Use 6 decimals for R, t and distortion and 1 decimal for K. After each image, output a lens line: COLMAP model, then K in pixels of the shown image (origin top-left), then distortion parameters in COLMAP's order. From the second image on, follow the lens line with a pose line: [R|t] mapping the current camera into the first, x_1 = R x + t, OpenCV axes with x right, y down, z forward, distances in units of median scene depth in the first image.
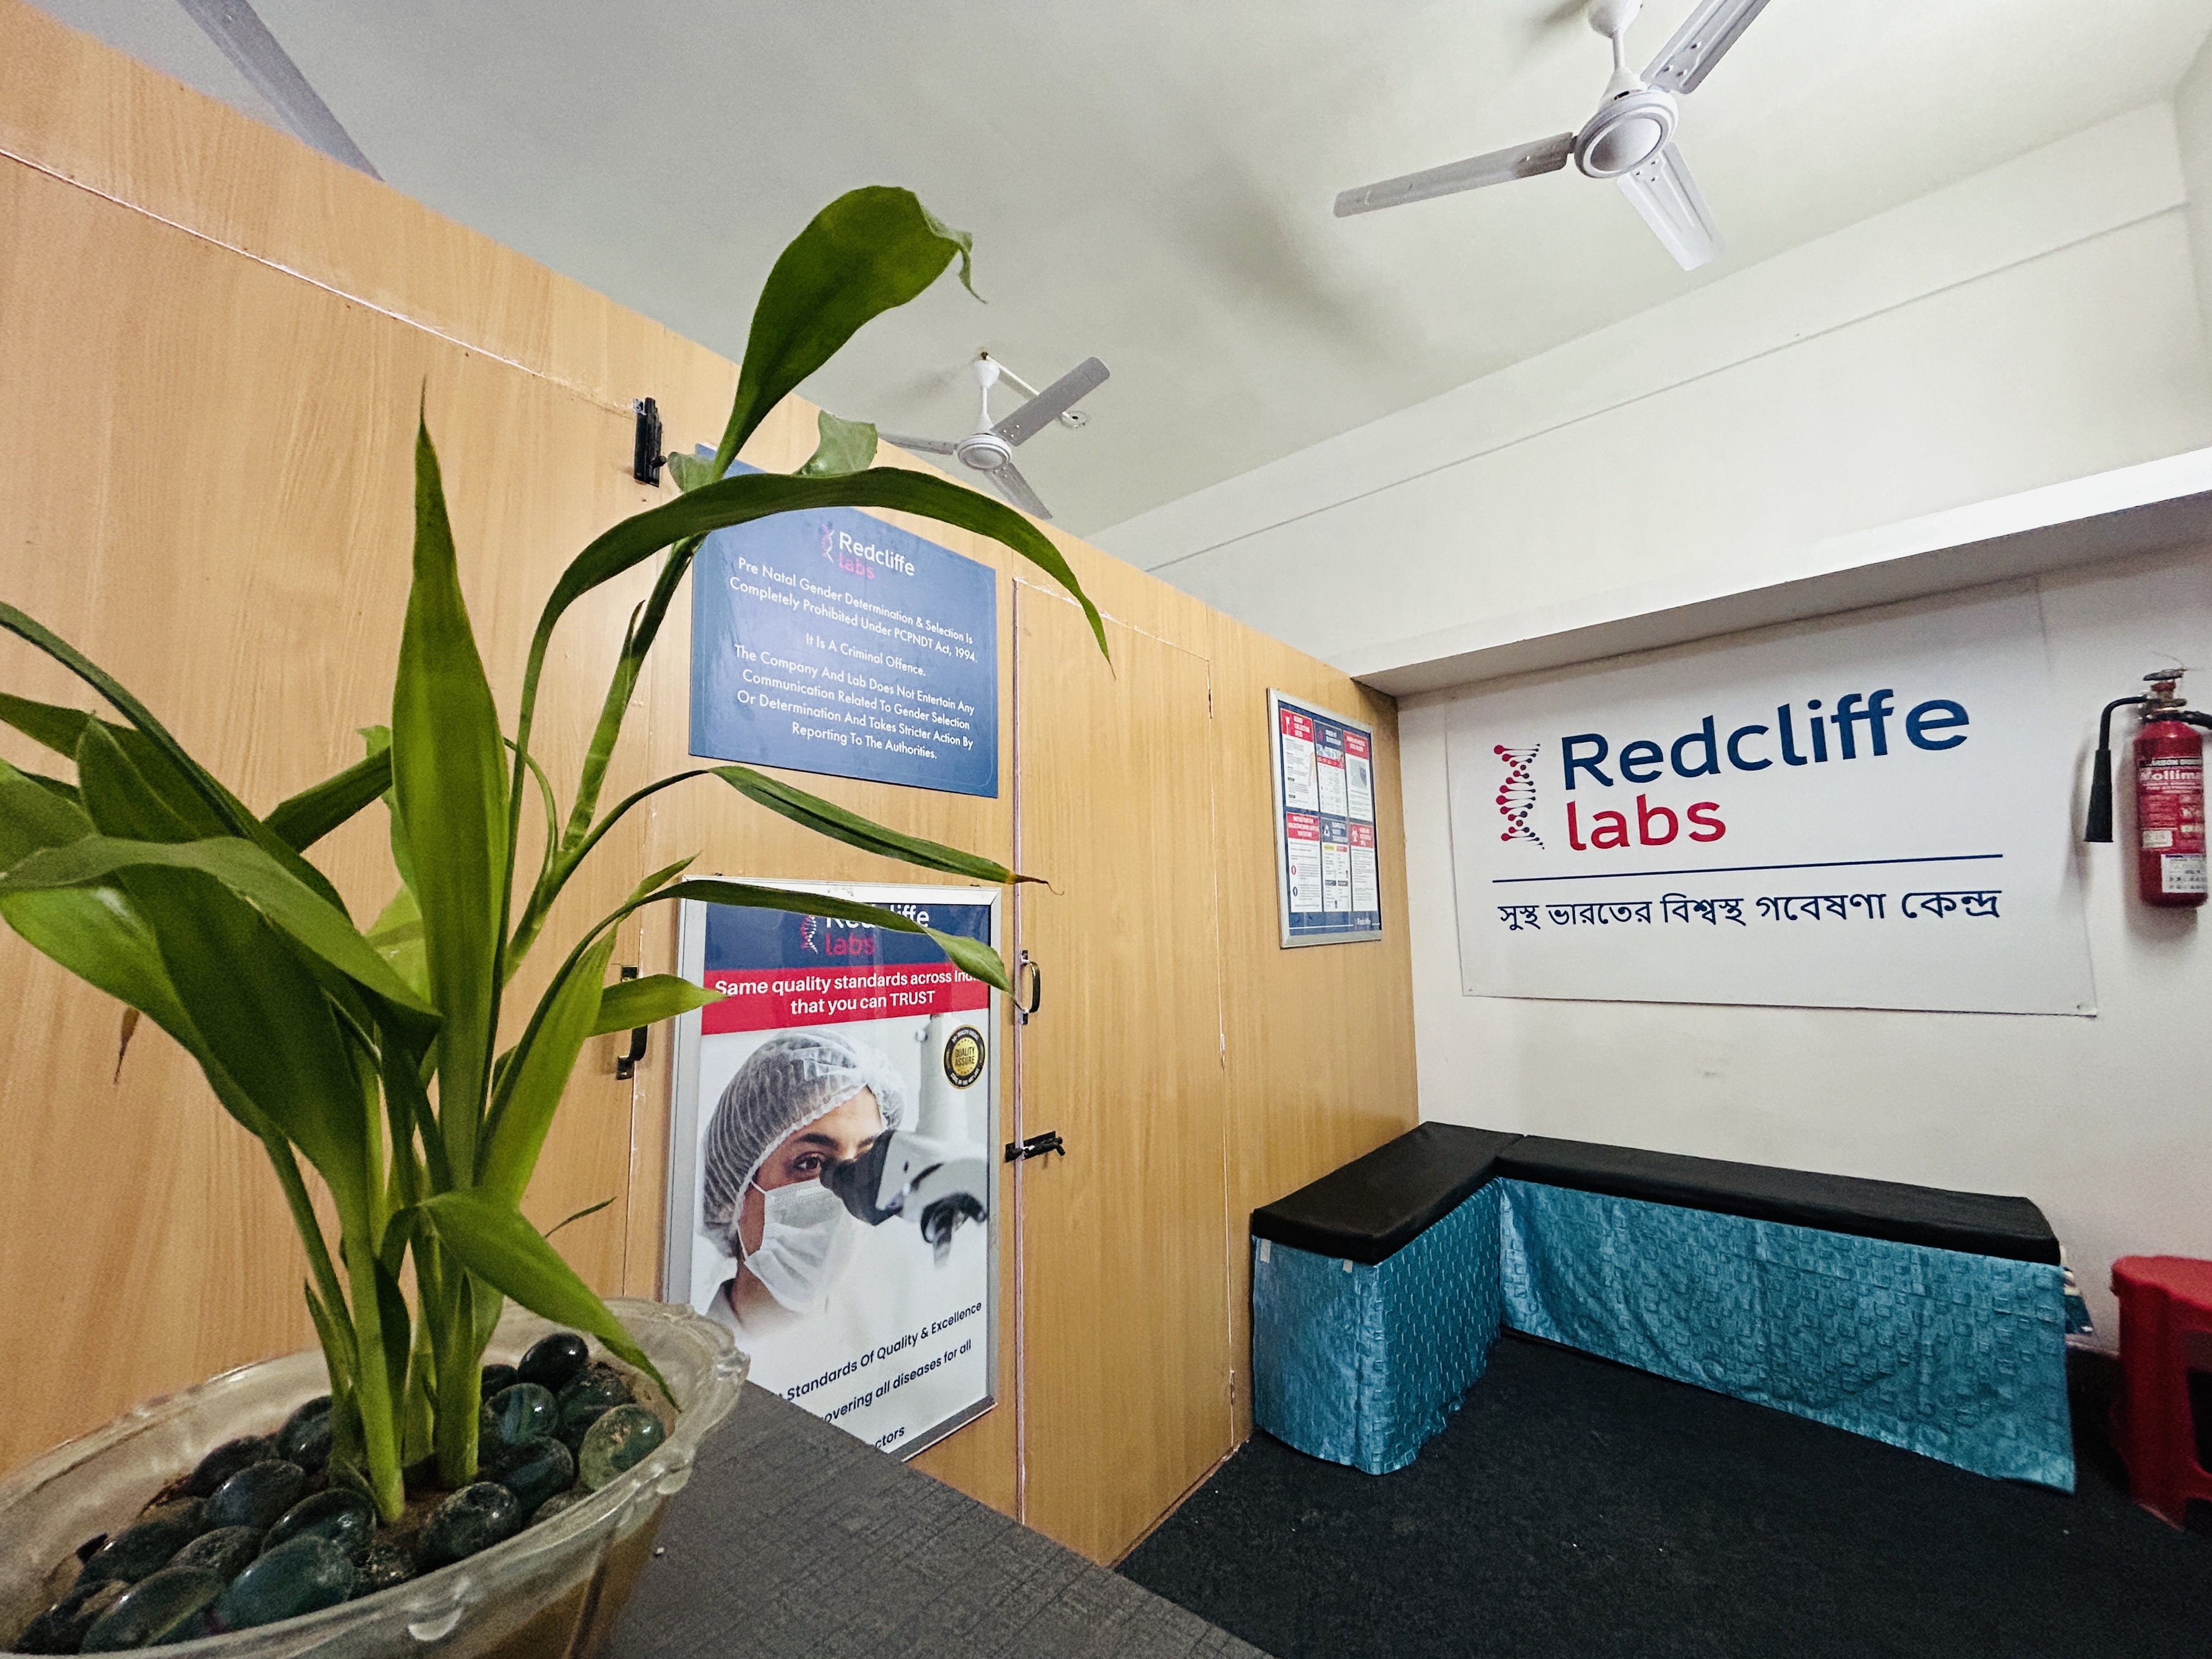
lens RADIAL K [[900.5, 0, 1110.7], [0, 900.5, 839.7], [0, 0, 1]] dist [-0.002398, 0.000272]
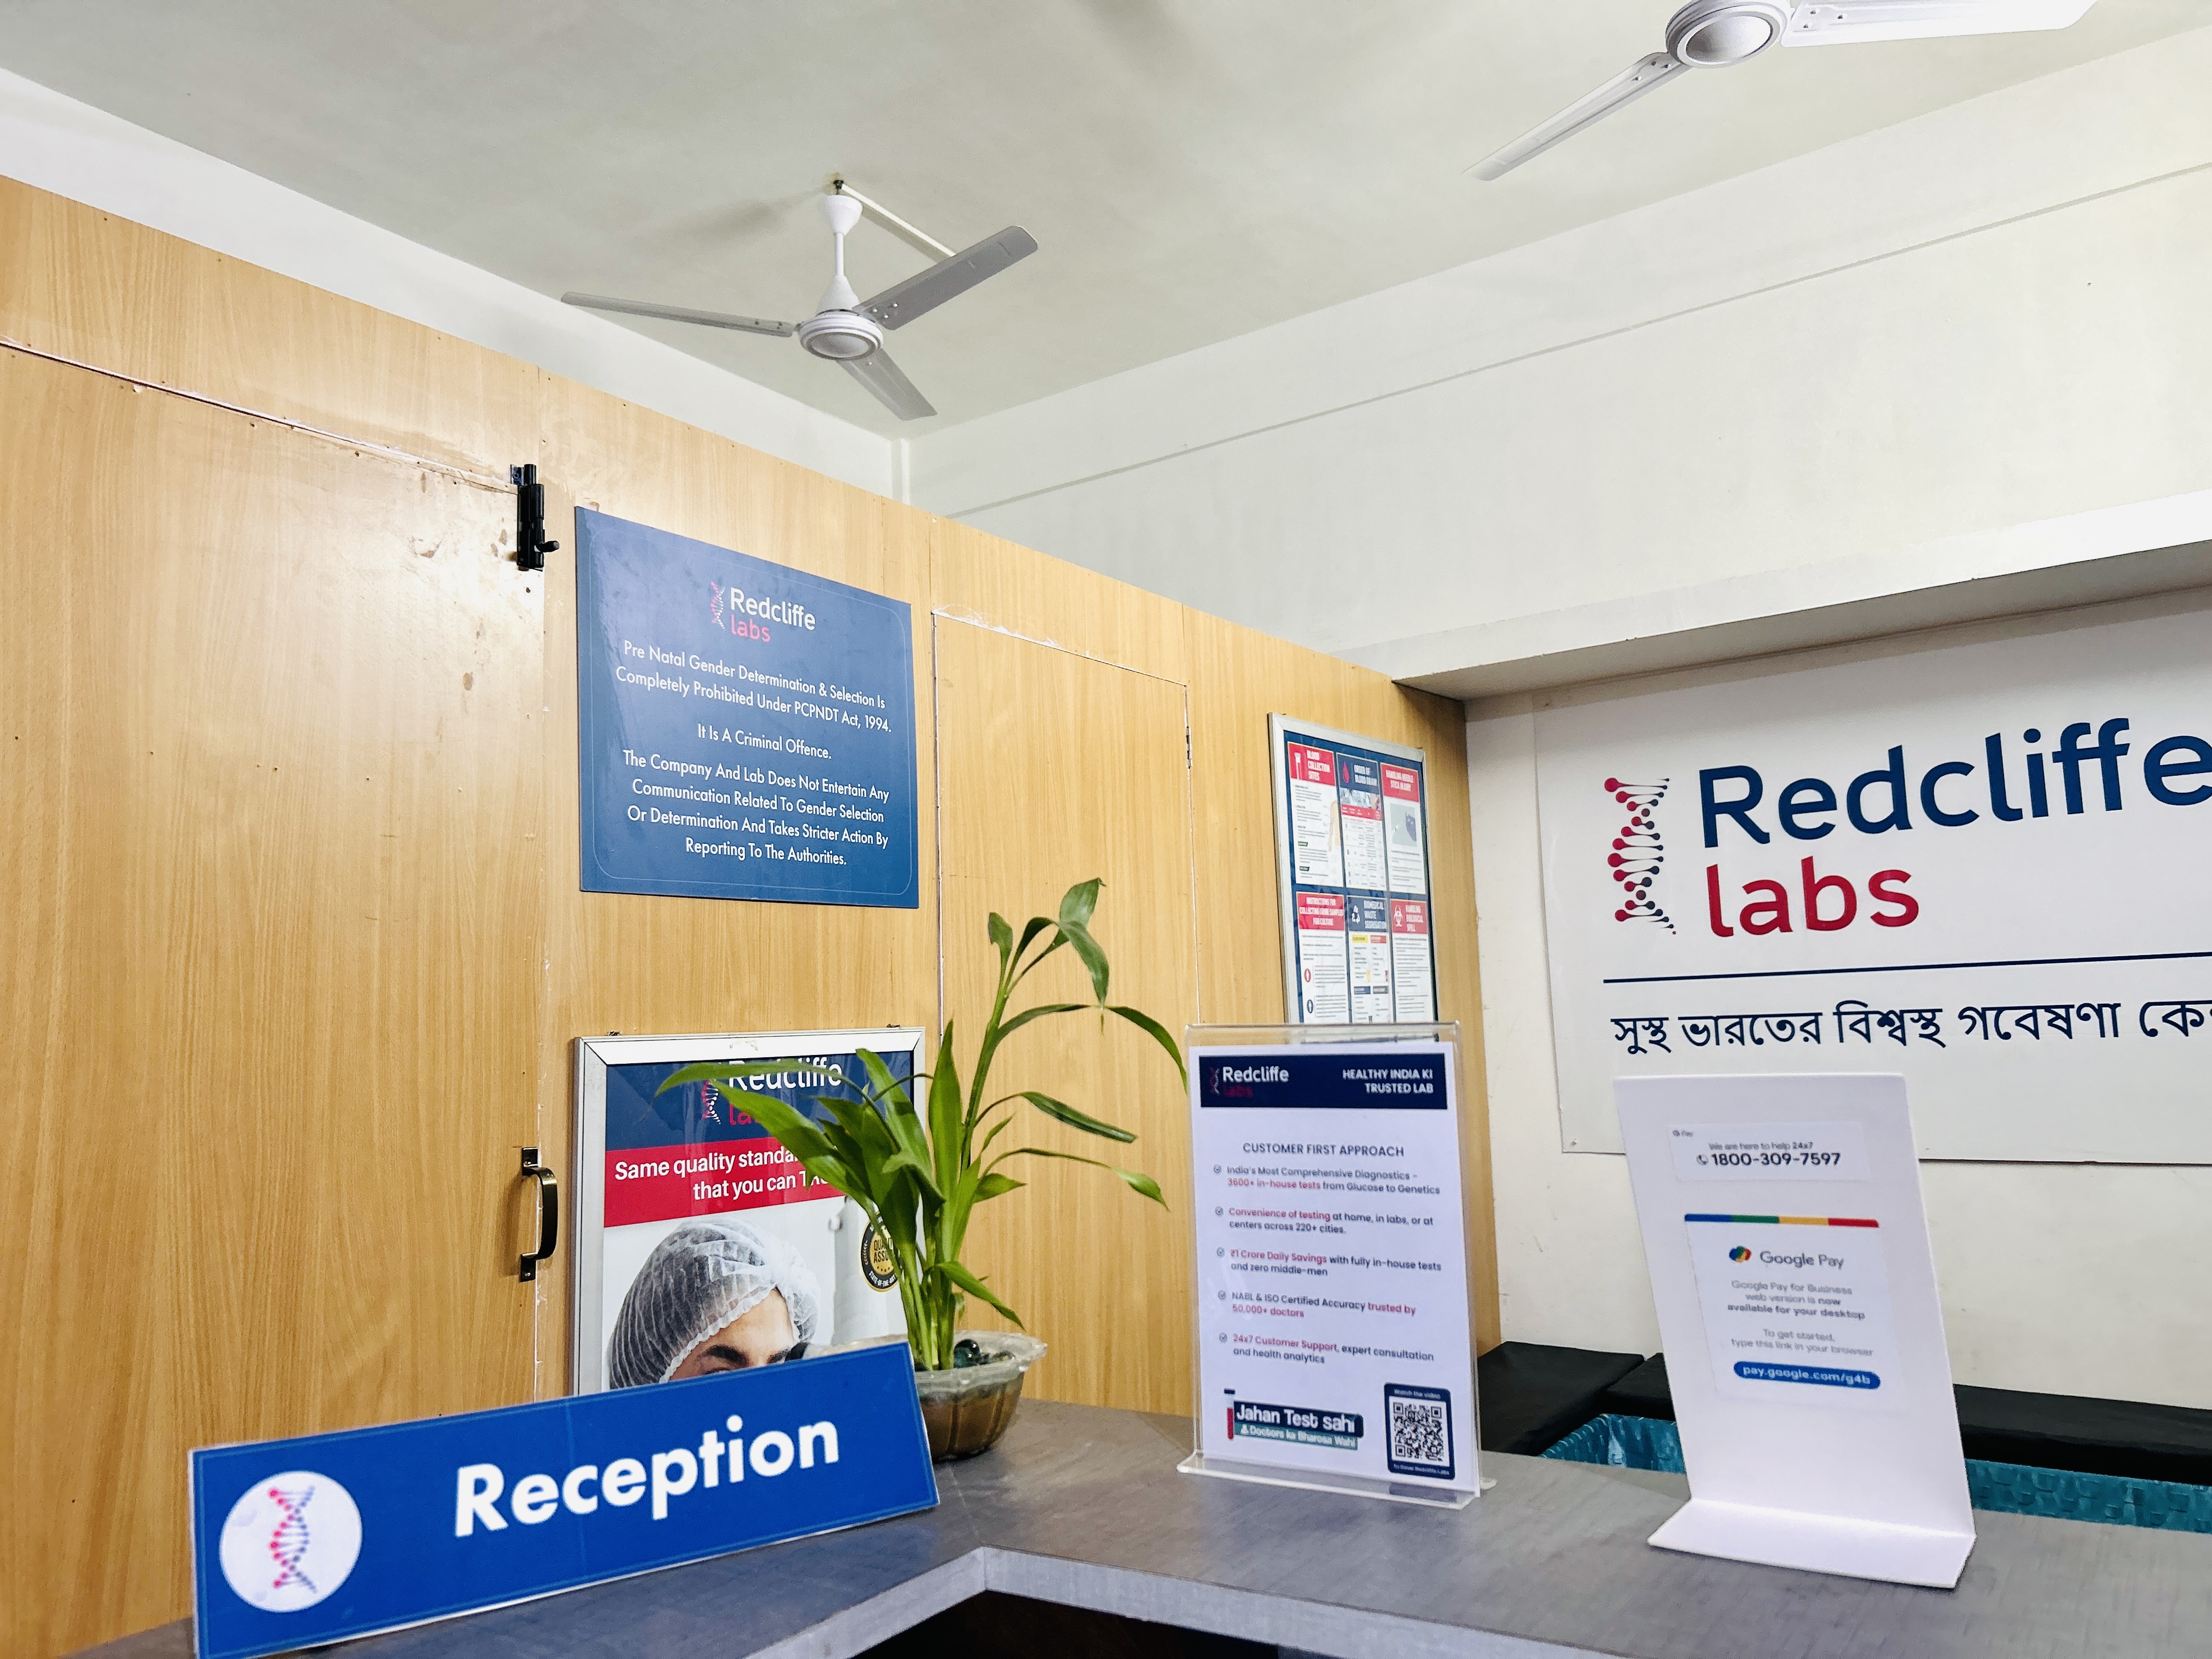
lens RADIAL K [[1678.3, 0, 1116.0], [0, 1678.3, 847.9], [0, 0, 1]] dist [0.063606, -0.098454]
pose [[0.996965, -0.005703, 0.077647, -0.073429], [0.006304, 0.999952, -0.007495, -0.092325], [-0.077600, 0.007961, 0.996953, -0.462456]]
